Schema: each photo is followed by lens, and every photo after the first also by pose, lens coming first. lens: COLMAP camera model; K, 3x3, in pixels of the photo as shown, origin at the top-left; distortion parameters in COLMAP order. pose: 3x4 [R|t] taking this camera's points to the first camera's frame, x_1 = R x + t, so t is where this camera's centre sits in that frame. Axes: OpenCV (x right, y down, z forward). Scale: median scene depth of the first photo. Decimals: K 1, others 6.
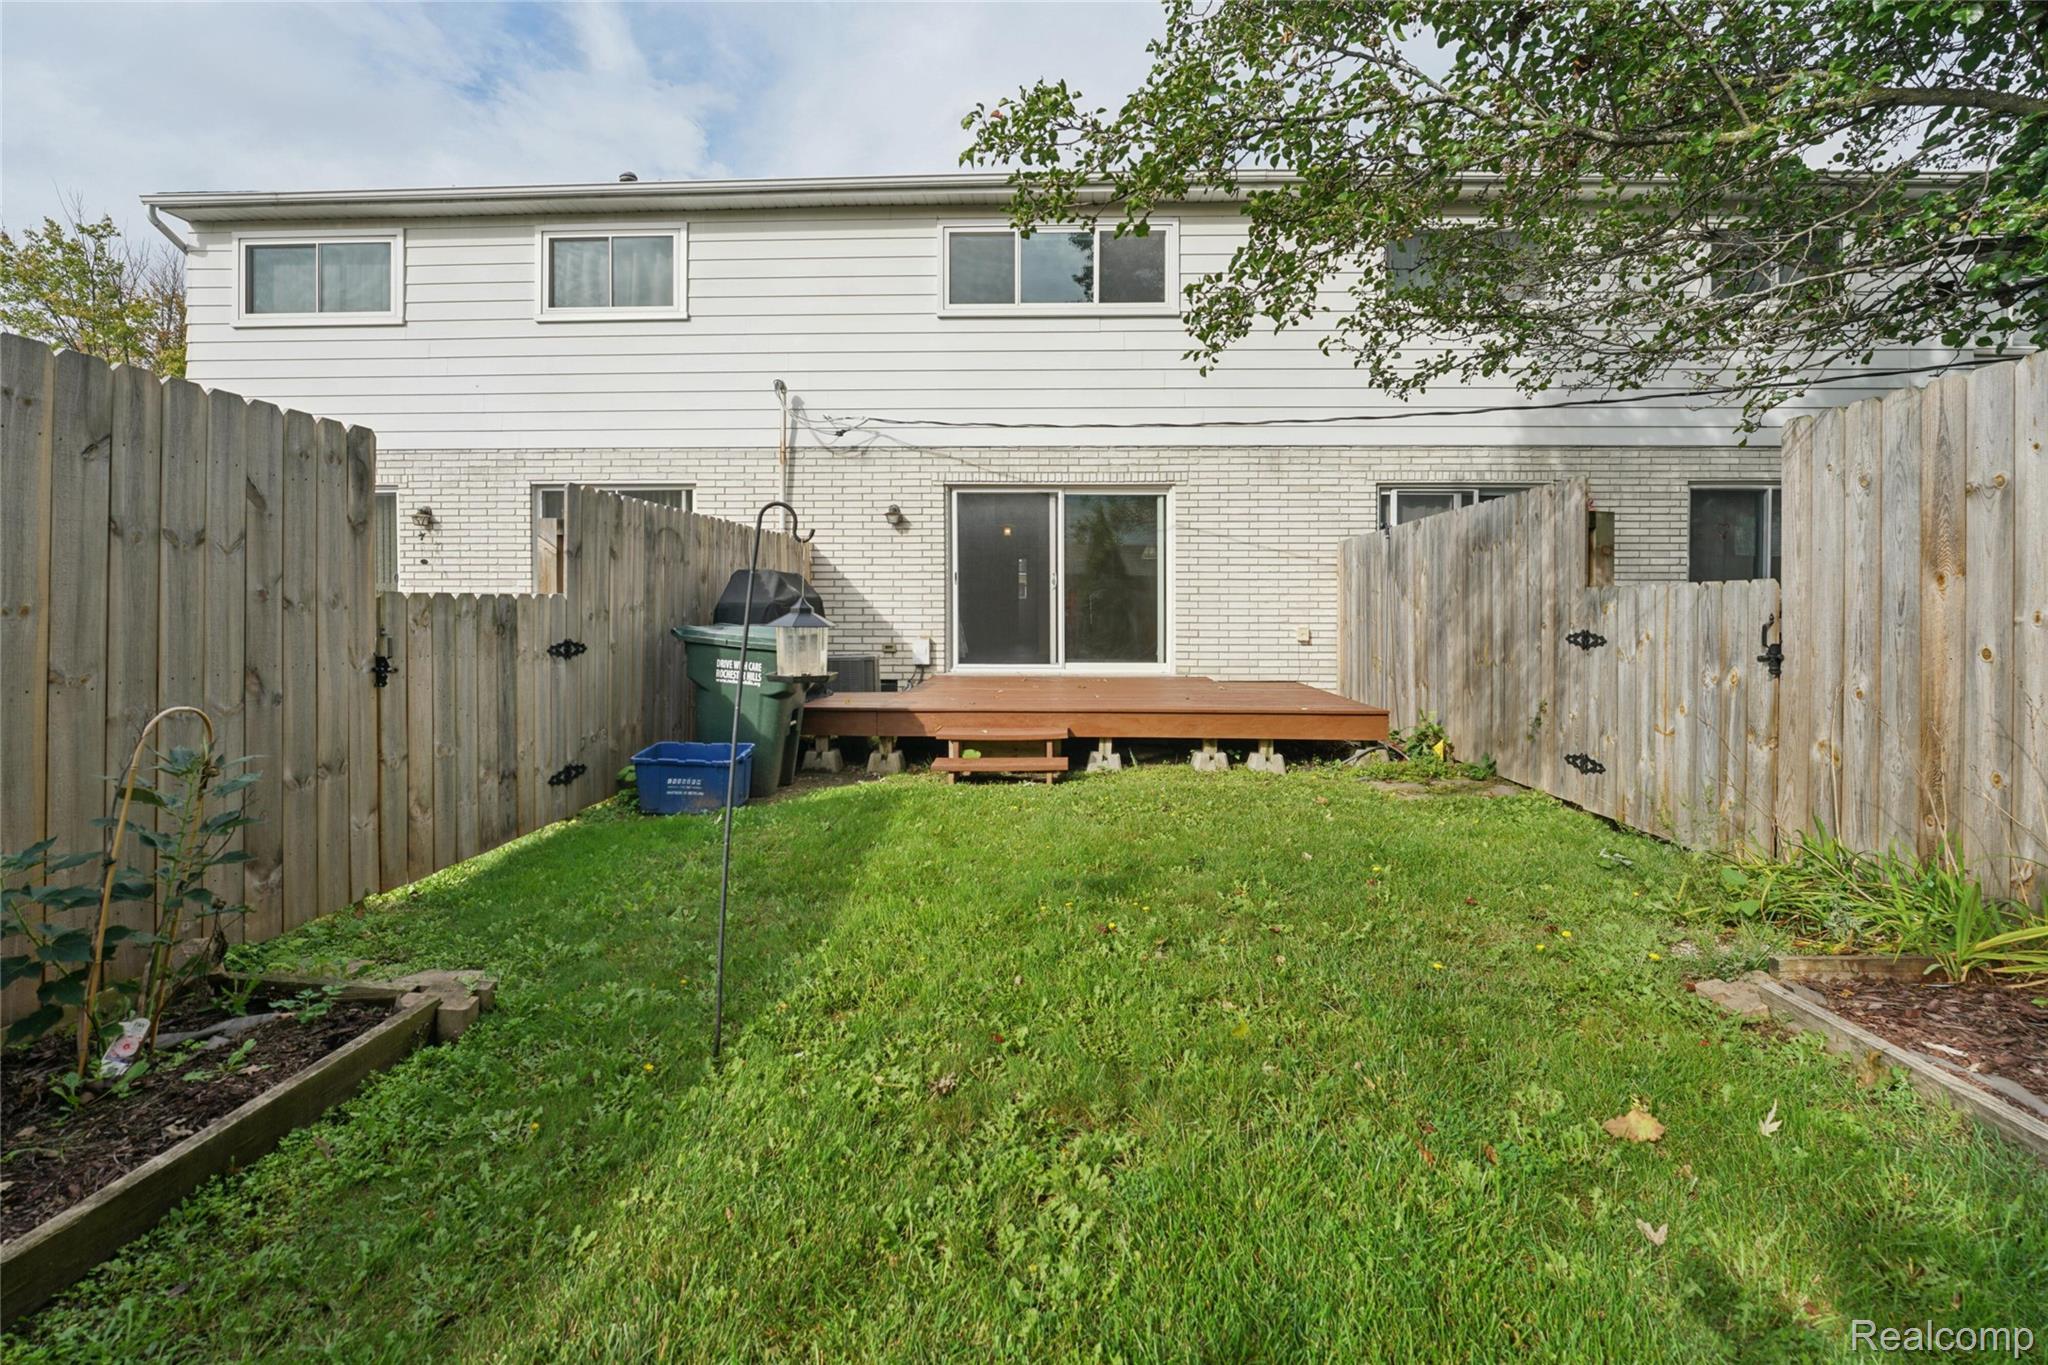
lens RADIAL K [[920.5, 0, 1028.7], [0, 920.5, 612.2], [0, 0, 1]] dist [0.000254, -0.000063]
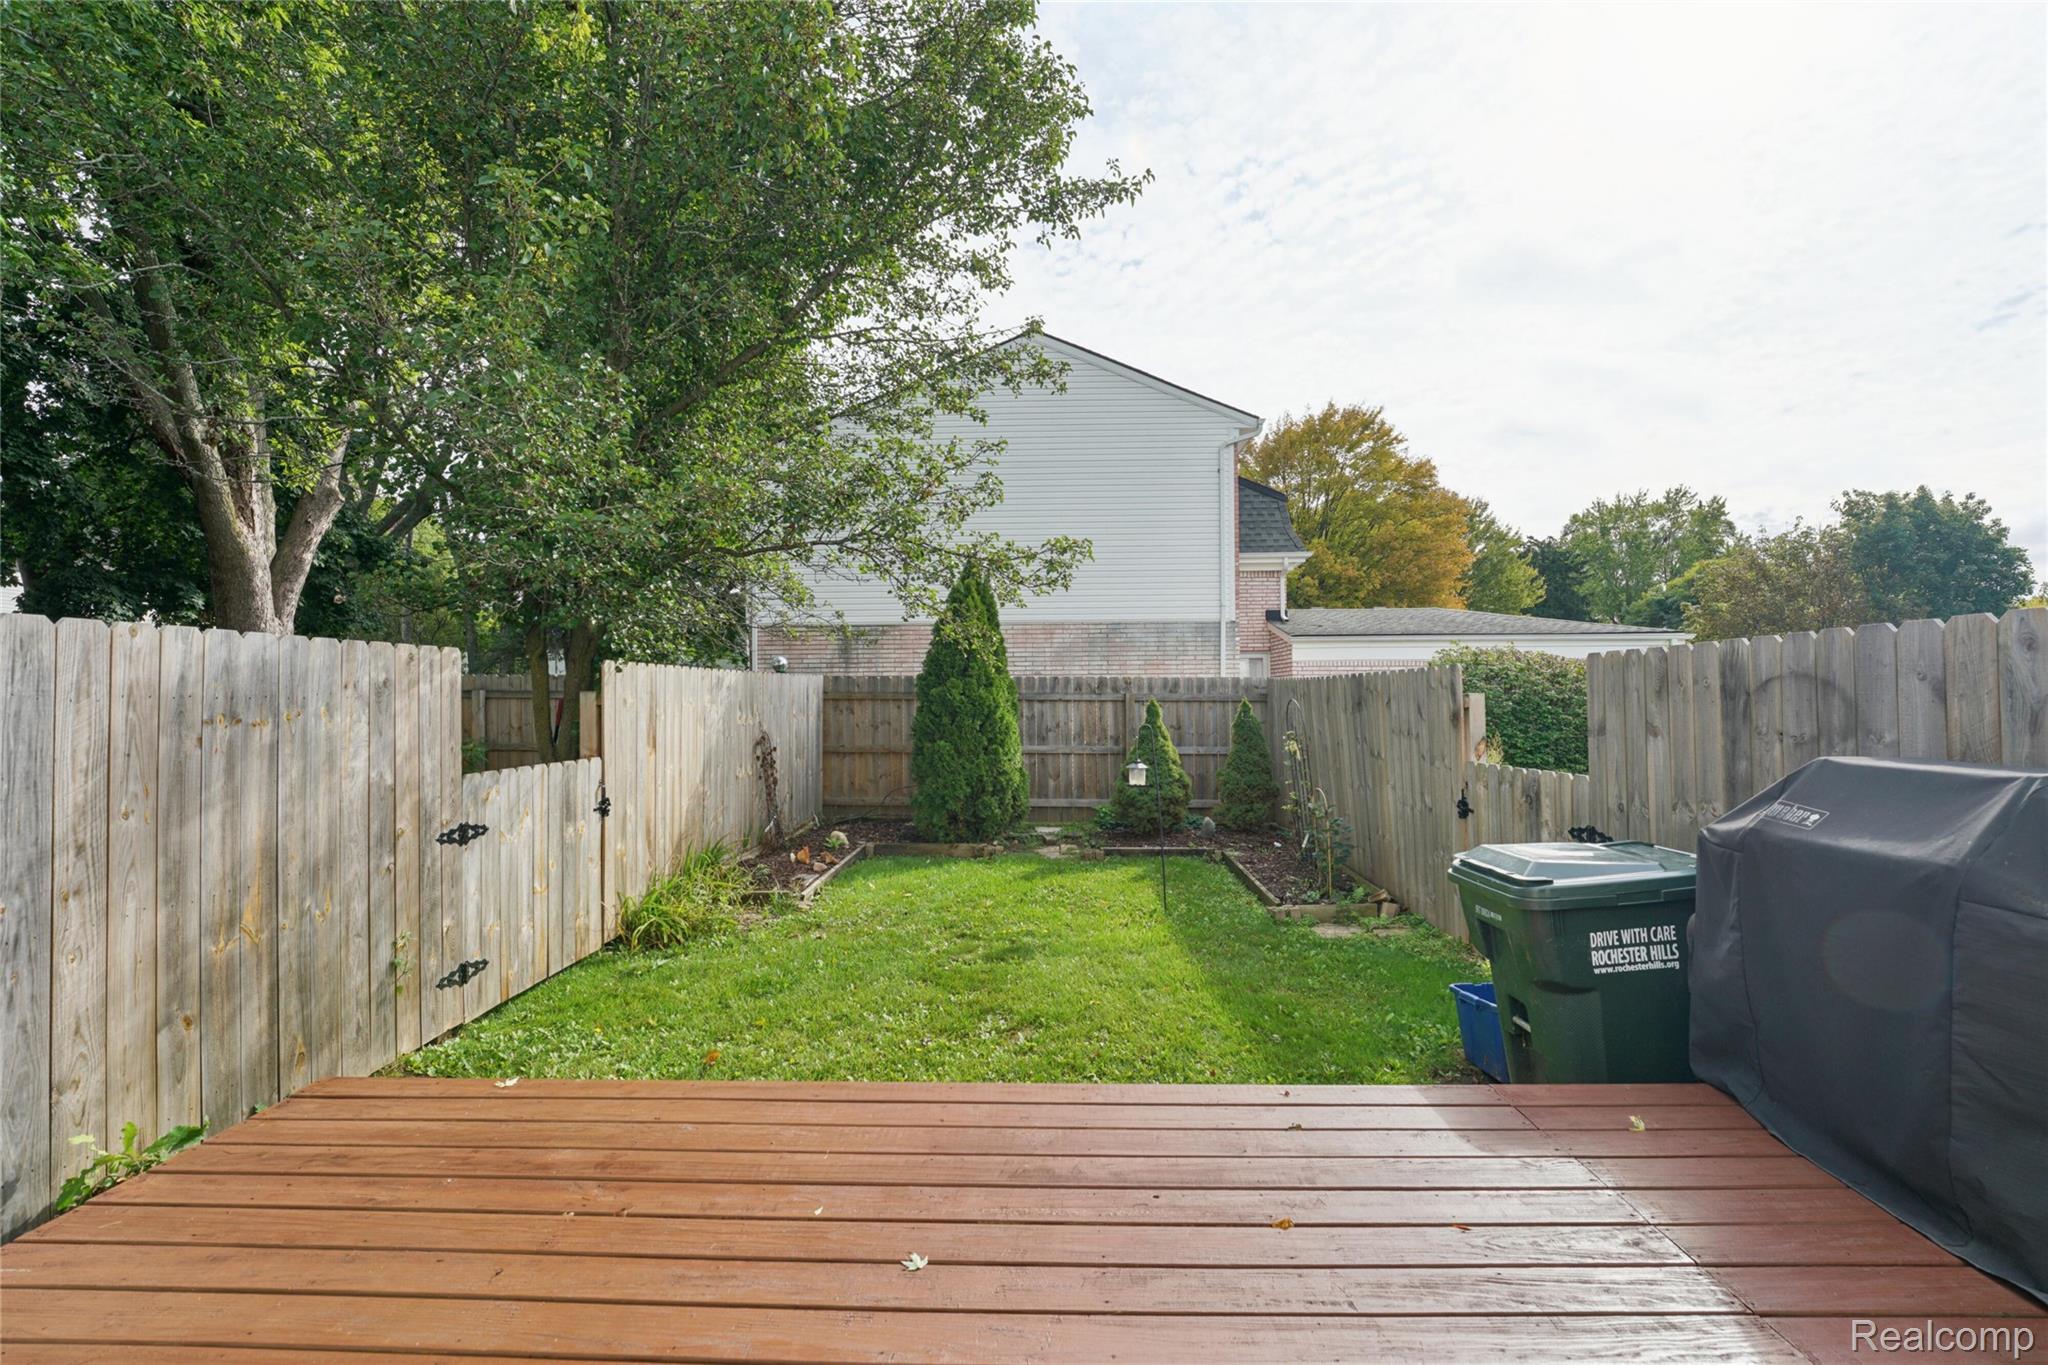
lens RADIAL K [[920.5, 0, 1022.1], [0, 920.5, 688.1], [0, 0, 1]] dist [0.000254, -0.000063]
pose [[-0.999543, 0.003089, -0.030057, 0.090554], [0.003467, 0.999915, -0.012536, -0.099546], [0.030015, -0.012634, -0.999470, 1.929810]]
